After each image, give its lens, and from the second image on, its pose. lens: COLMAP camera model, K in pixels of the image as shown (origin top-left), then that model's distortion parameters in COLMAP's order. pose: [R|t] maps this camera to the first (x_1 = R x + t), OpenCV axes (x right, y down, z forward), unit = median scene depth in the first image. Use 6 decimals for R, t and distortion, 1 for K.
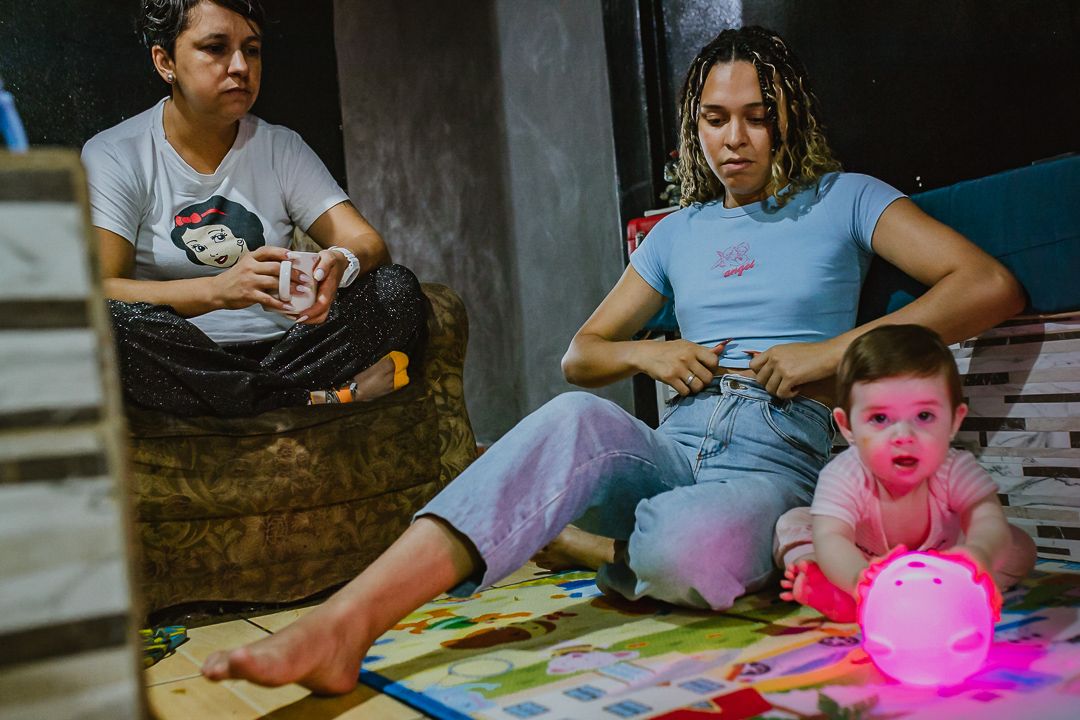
lens RADIAL K [[1078.6, 0, 542.9], [0, 1078.6, 357.6], [0, 0, 1]] dist [-0.001252, 0.000000]
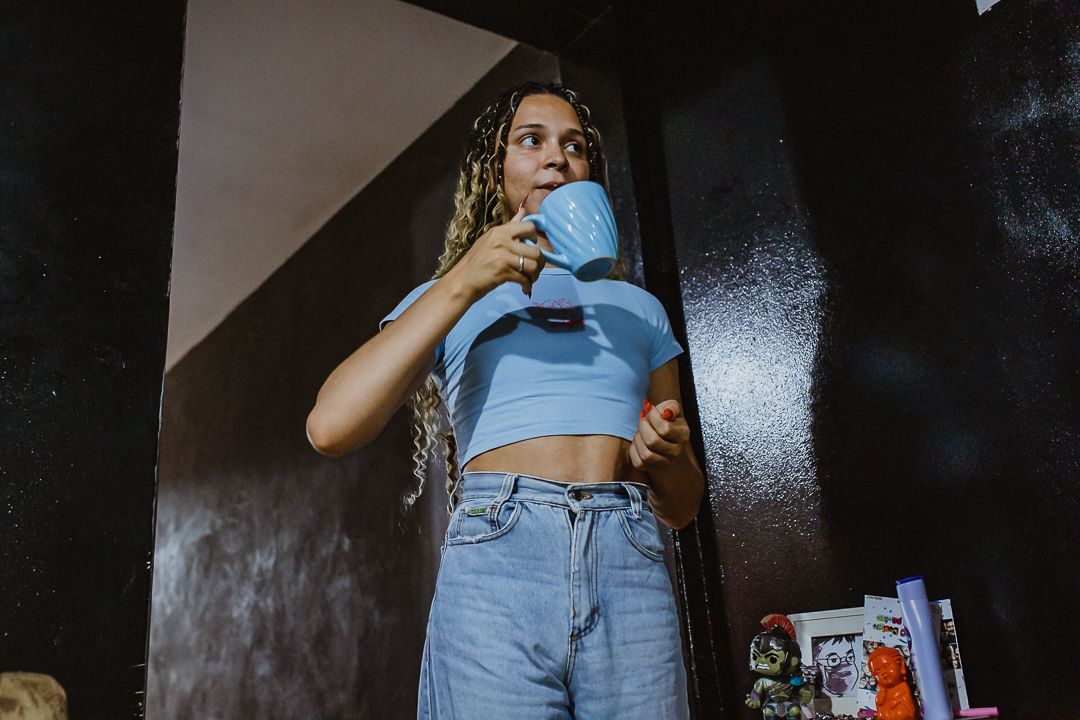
lens RADIAL K [[1078.6, 0, 537.7], [0, 1078.6, 357.0], [0, 0, 1]] dist [-0.001252, 0.000000]
pose [[0.995055, 0.044540, 0.088775, -0.027592], [-0.009366, 0.931911, -0.362566, -0.060318], [-0.098879, 0.359941, 0.927720, 0.237074]]
